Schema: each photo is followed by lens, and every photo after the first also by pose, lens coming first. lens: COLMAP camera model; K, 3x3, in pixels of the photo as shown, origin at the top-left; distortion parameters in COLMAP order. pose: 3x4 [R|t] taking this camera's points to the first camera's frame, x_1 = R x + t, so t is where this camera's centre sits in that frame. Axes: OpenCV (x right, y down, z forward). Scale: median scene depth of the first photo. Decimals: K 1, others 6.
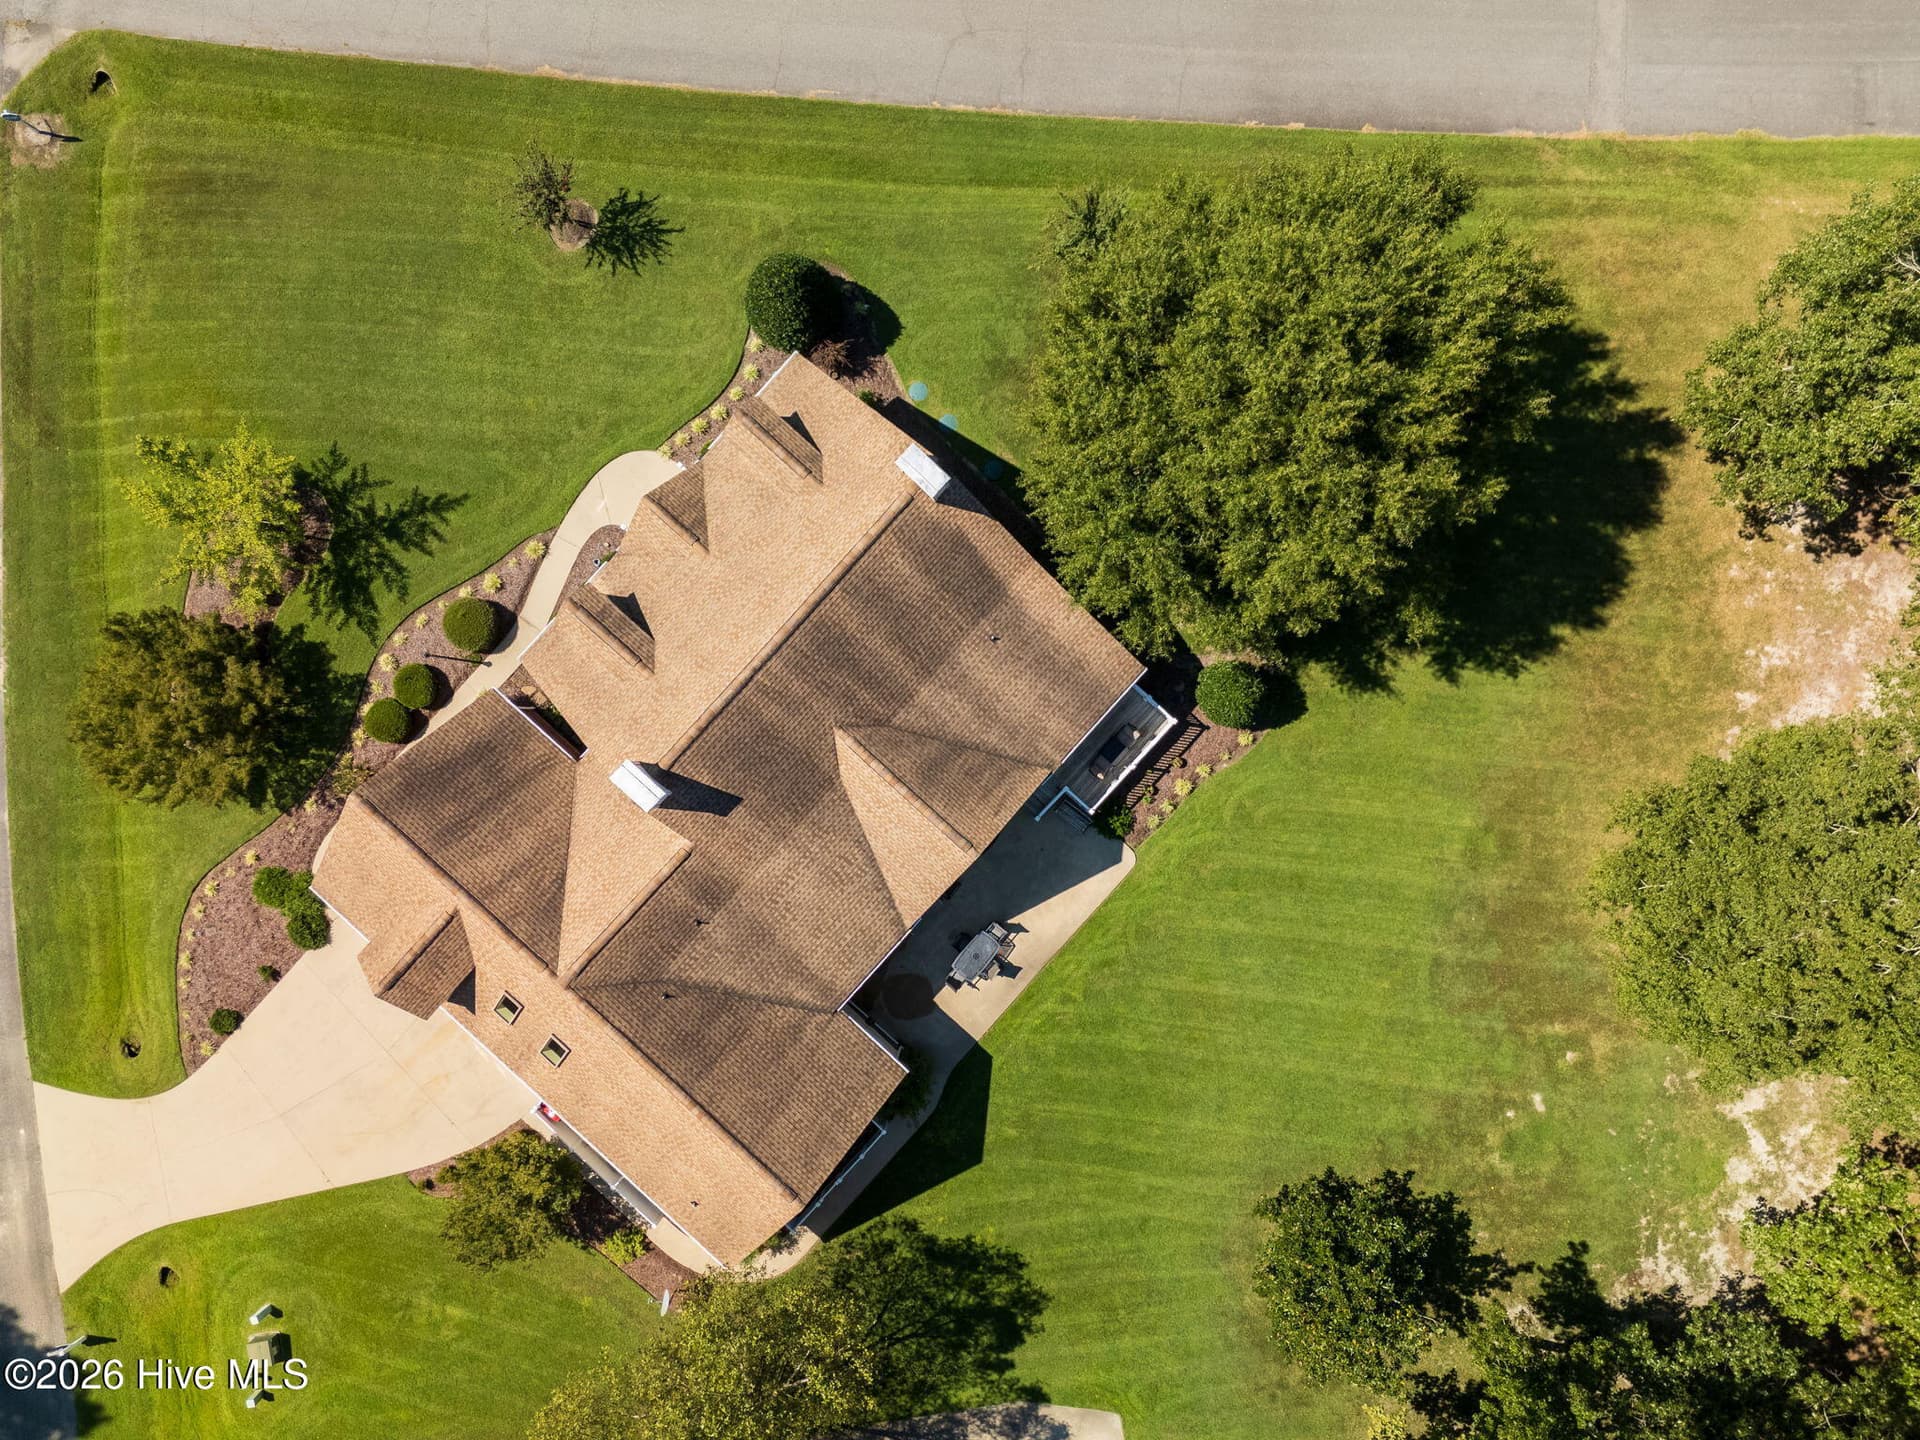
lens RADIAL K [[1422.6, 0, 937.6], [0, 1422.6, 724.9], [0, 0, 1]] dist [0.065382, -0.054941]
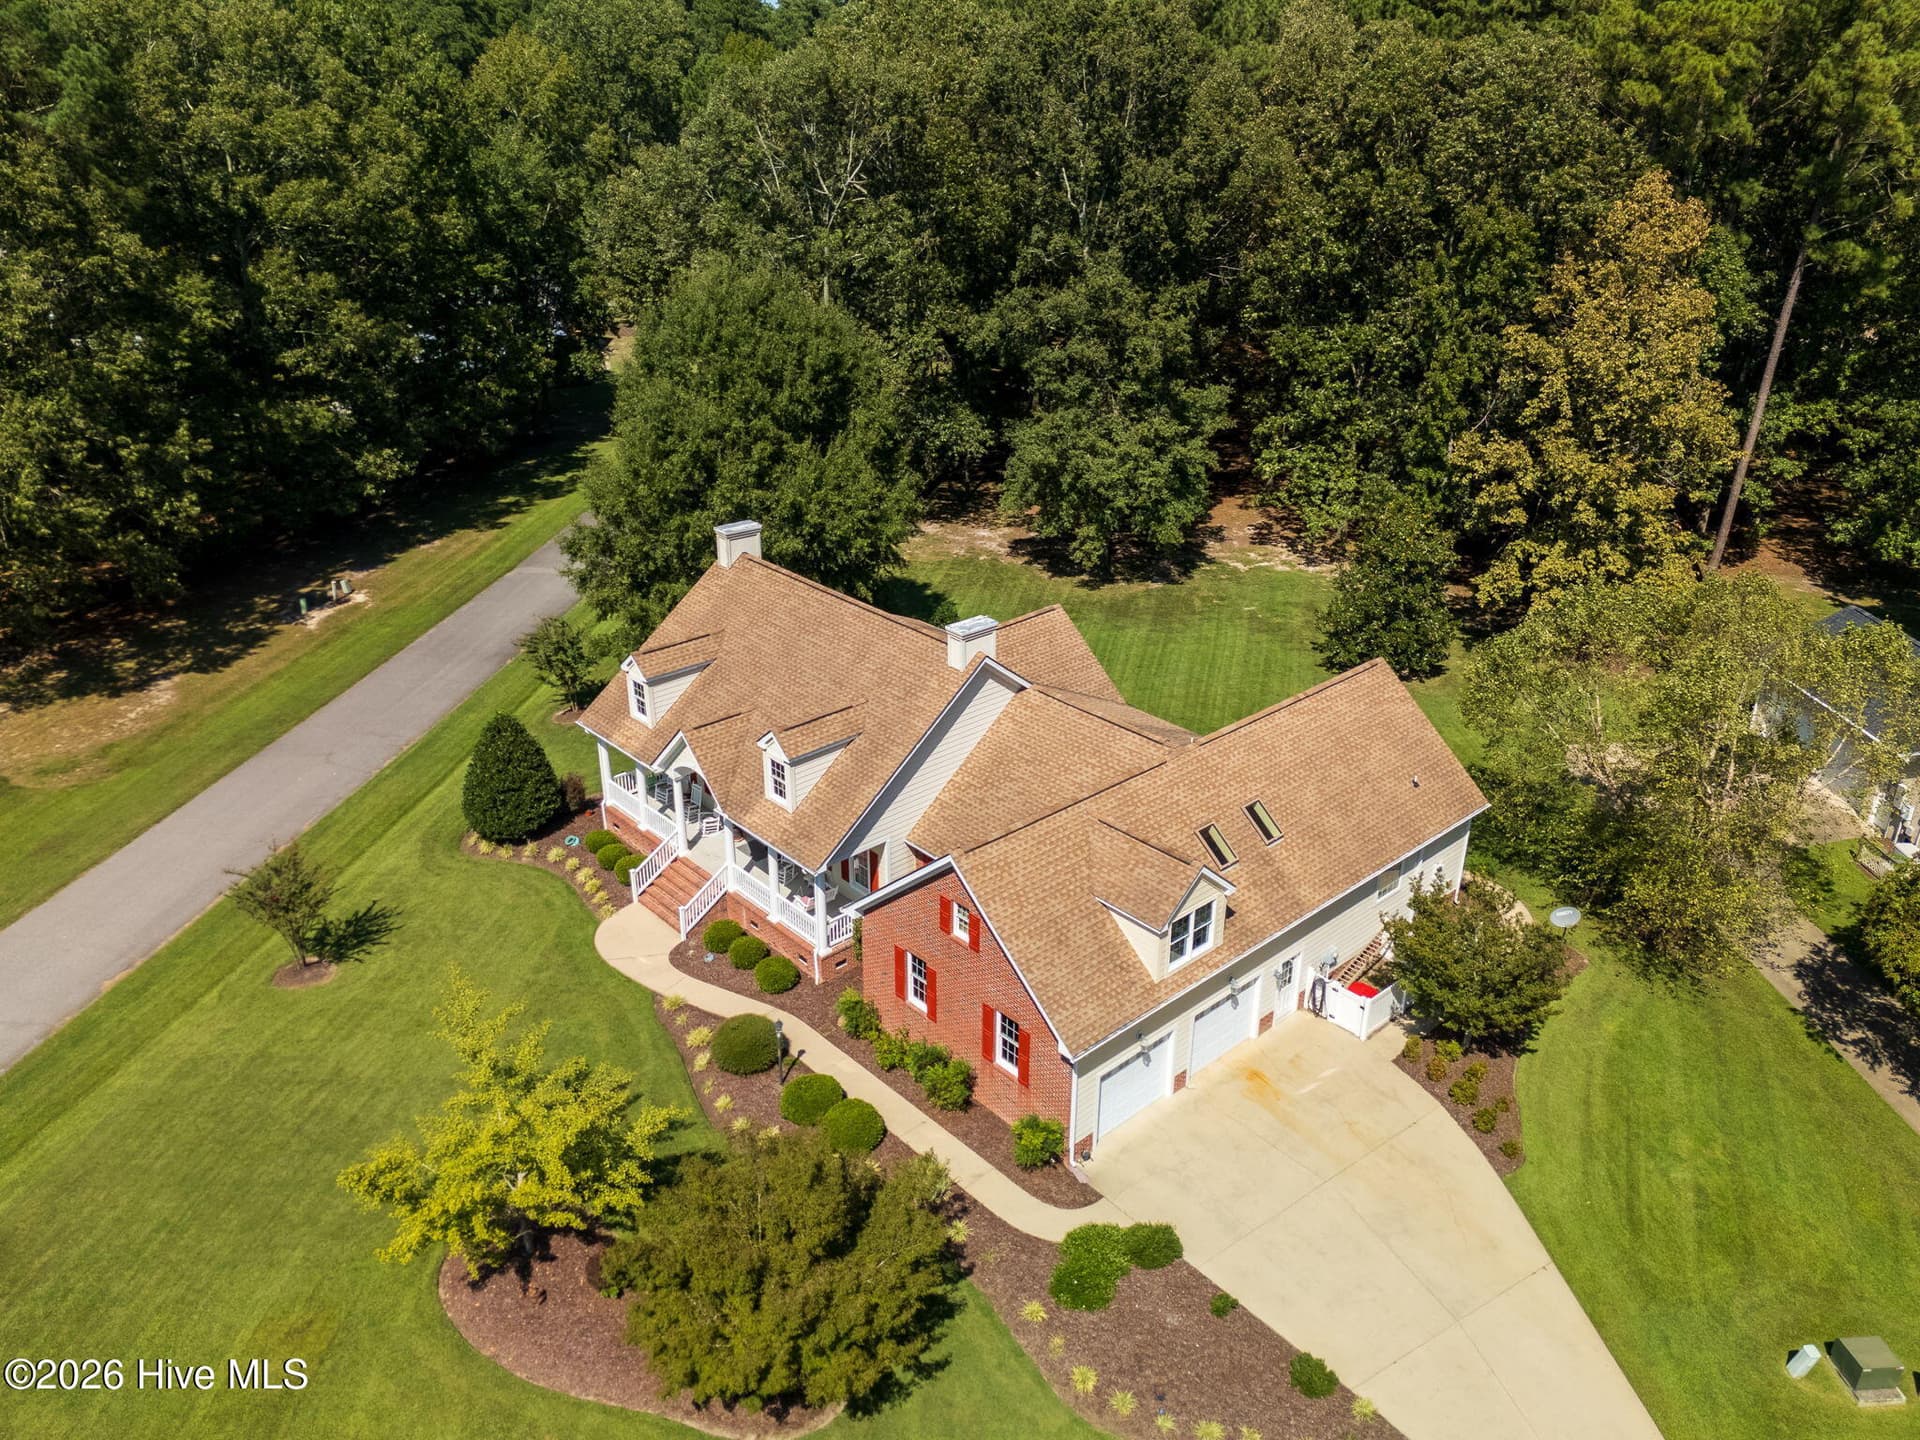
lens RADIAL K [[1402.0, 0, 960.0], [0, 1402.0, 720.0], [0, 0, 1]] dist [0.059588, -0.004438]
pose [[0.099855, -0.415303, 0.904186, -0.915530], [0.994535, 0.069501, -0.077910, 0.089245], [-0.030486, 0.907024, 0.419973, 0.512223]]
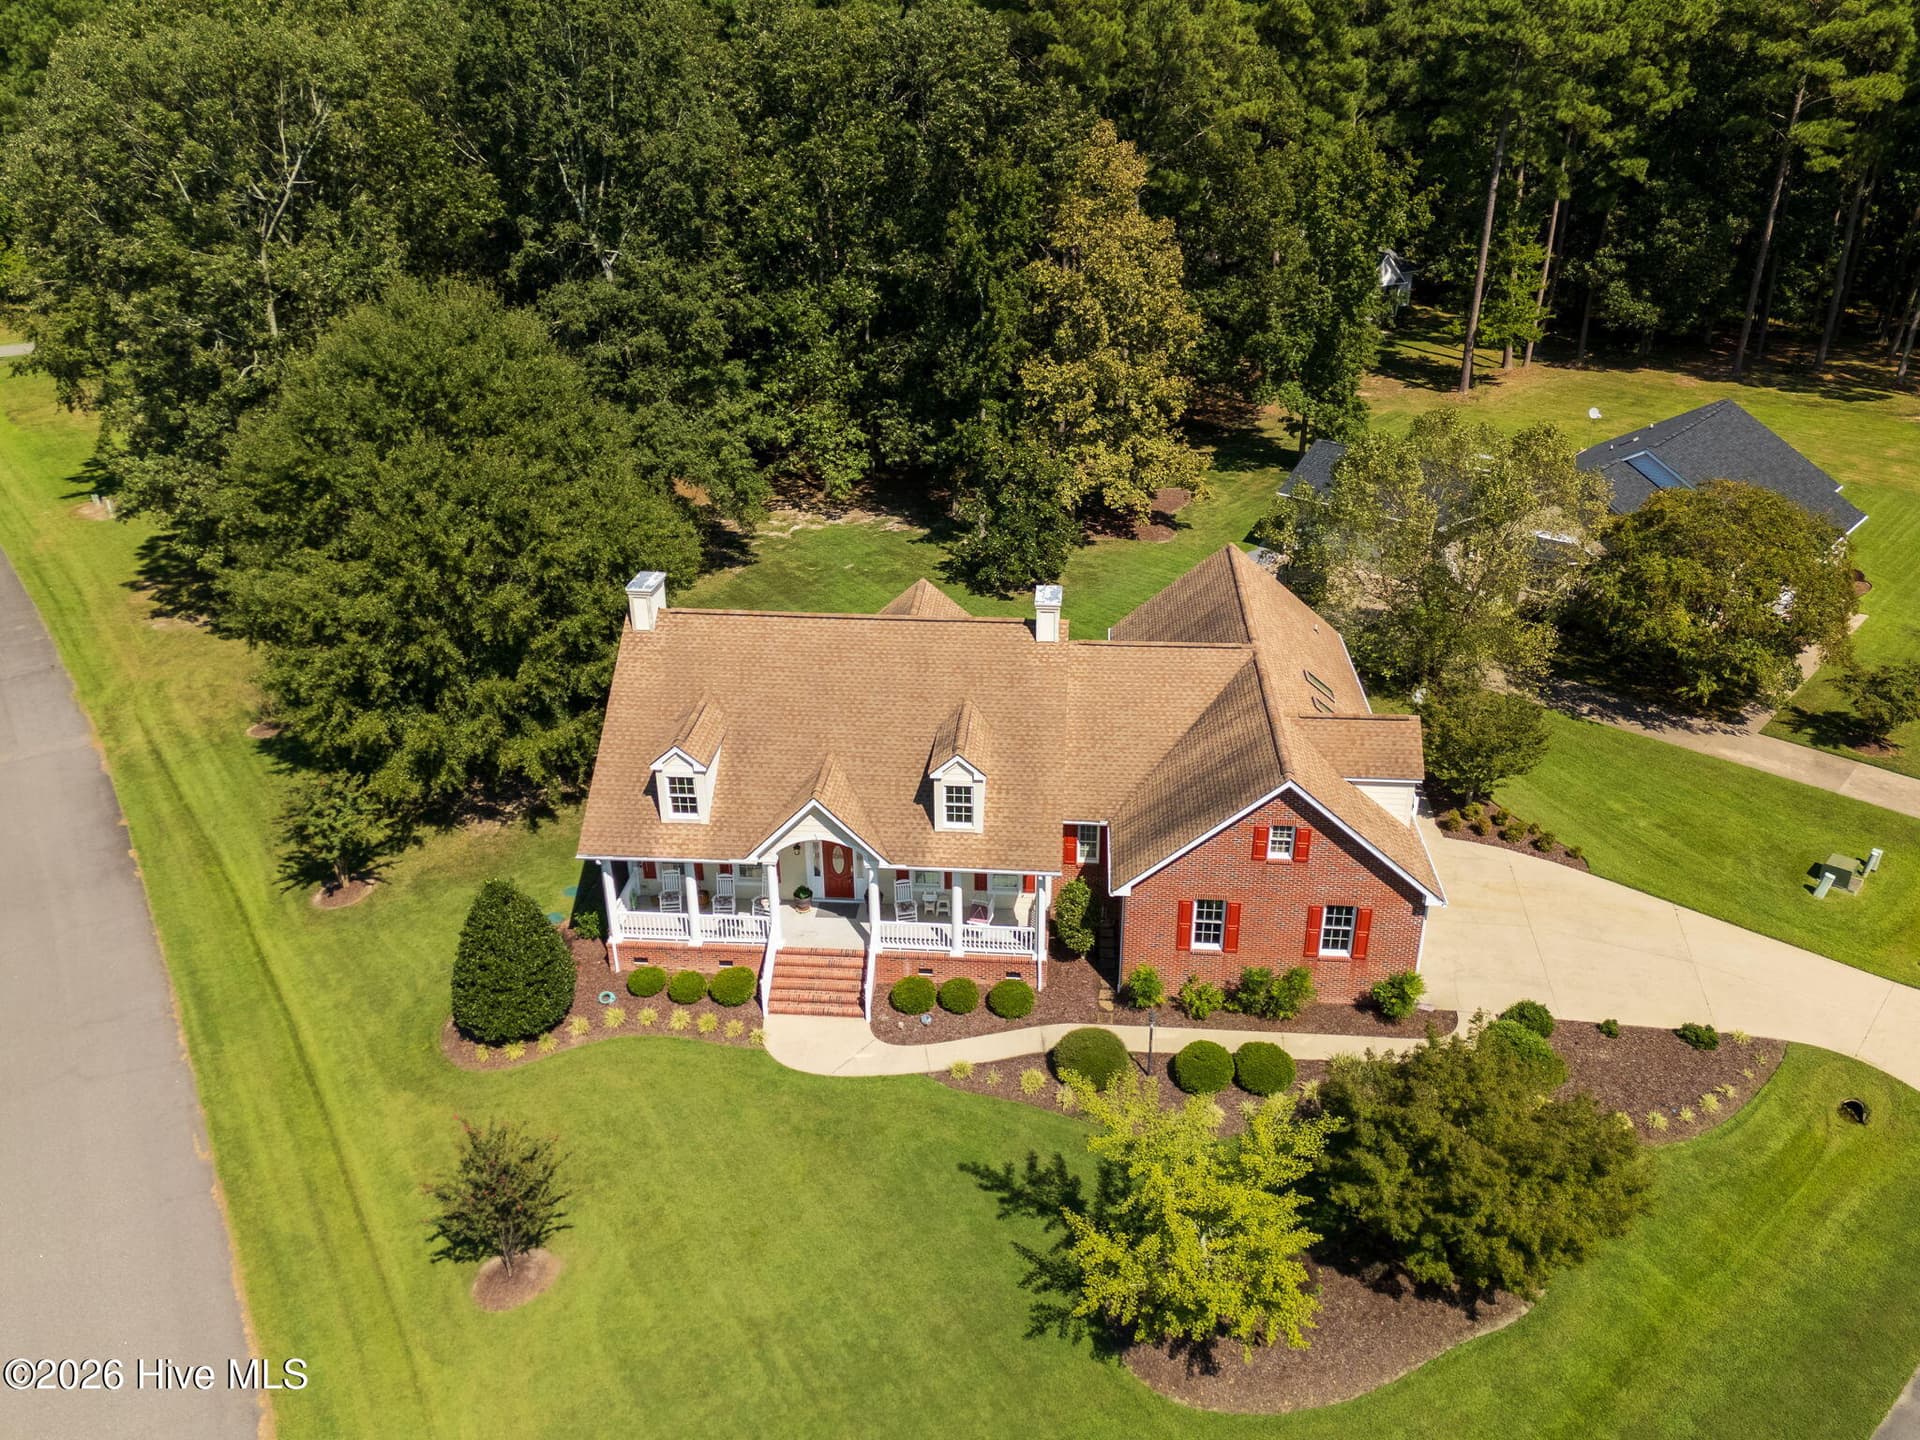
lens RADIAL K [[1422.6, 0, 937.6], [0, 1422.6, 724.9], [0, 0, 1]] dist [0.065382, -0.054941]
pose [[-0.591765, -0.339579, 0.731095, -0.751337], [0.806109, -0.250963, 0.535916, -0.483268], [0.001492, 0.906479, 0.422249, 0.522796]]
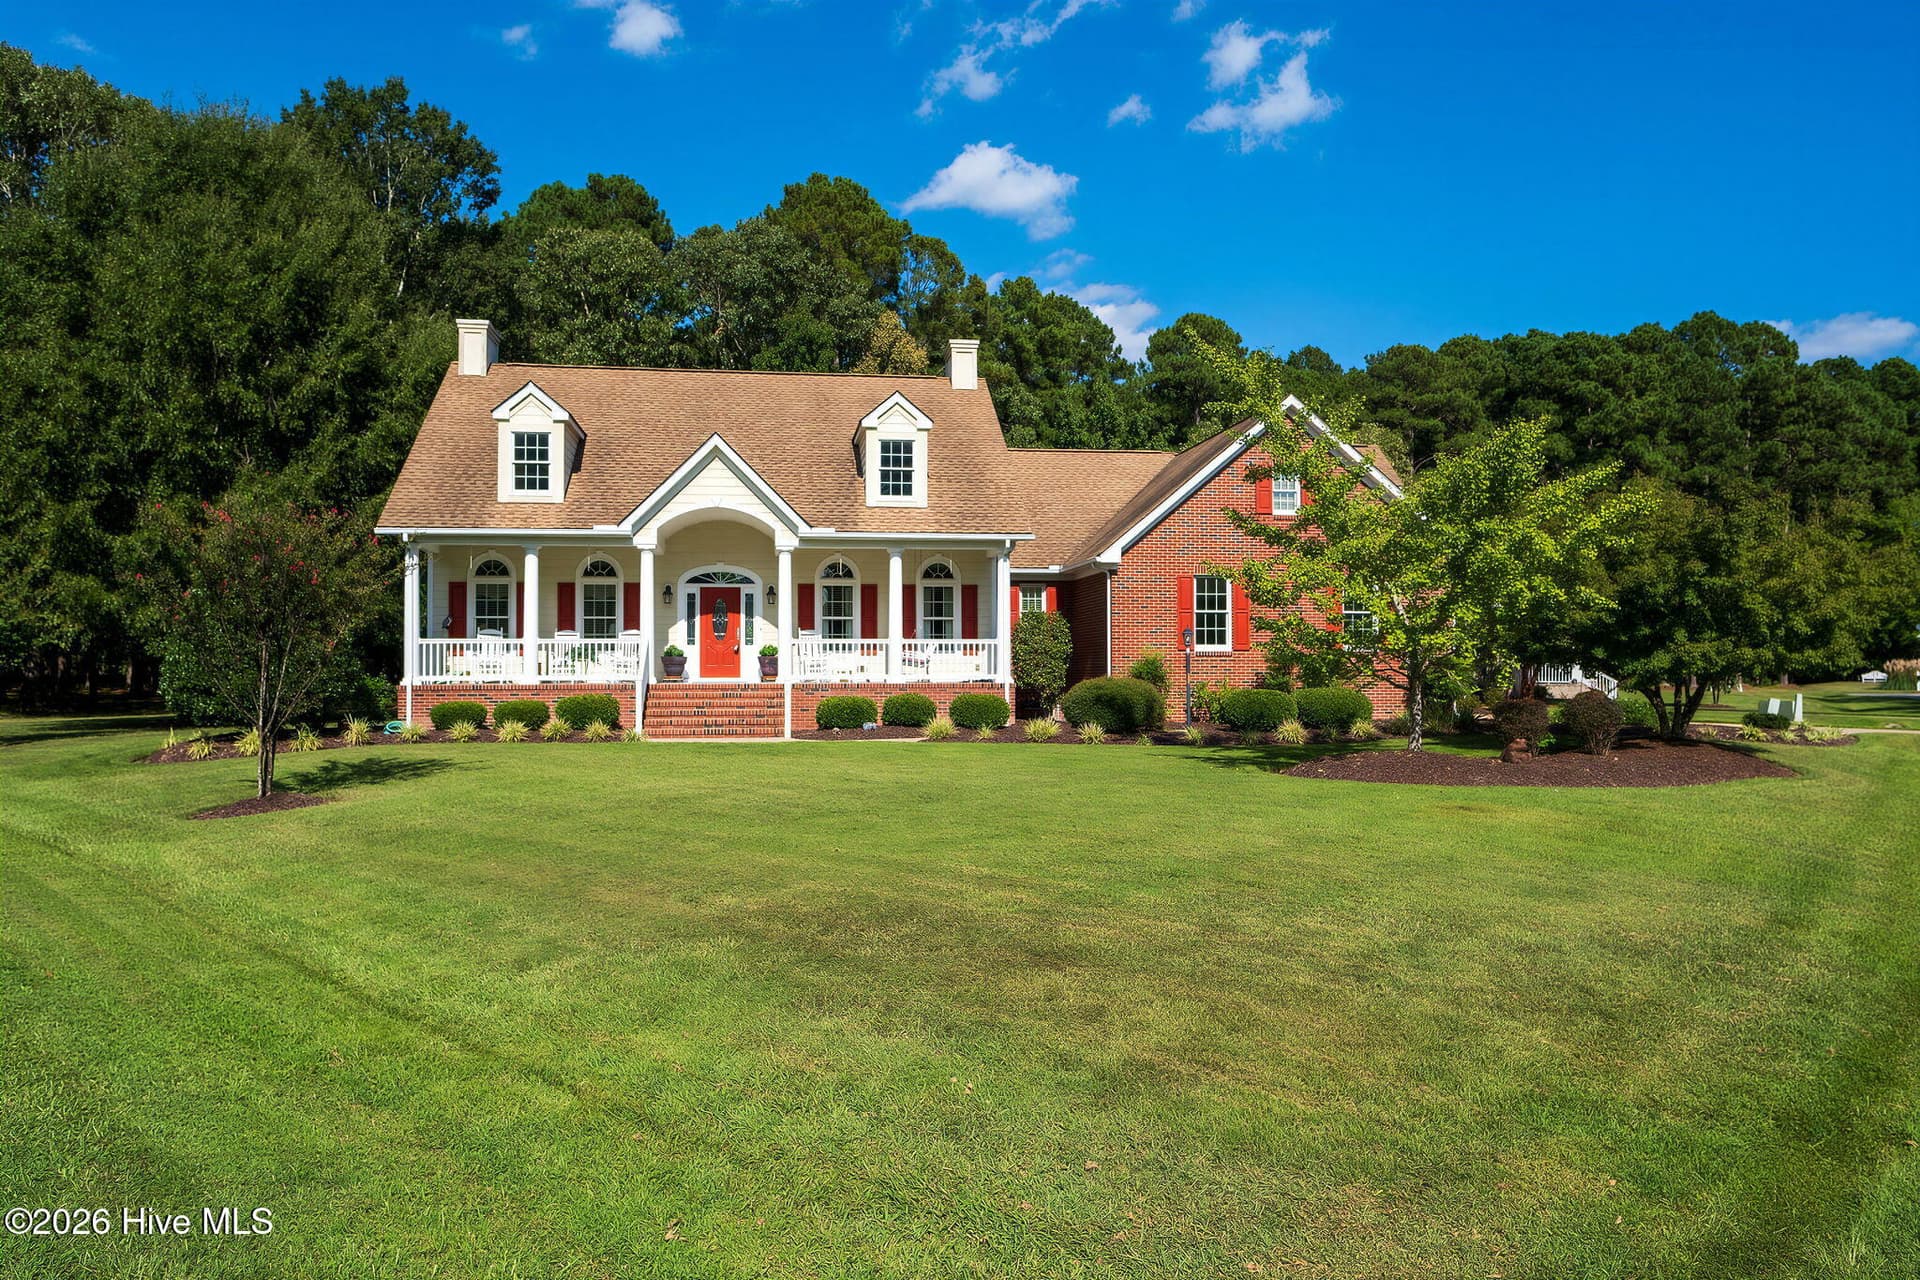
lens RADIAL K [[1387.7, 0, 960.0], [0, 1387.7, 640.0], [0, 0, 1]] dist [-0.009032, -0.000699]
pose [[-0.768967, 0.022357, 0.638897, -0.611319], [0.639256, 0.036982, 0.768104, -0.511168], [-0.006455, 0.999066, -0.042729, 0.986454]]
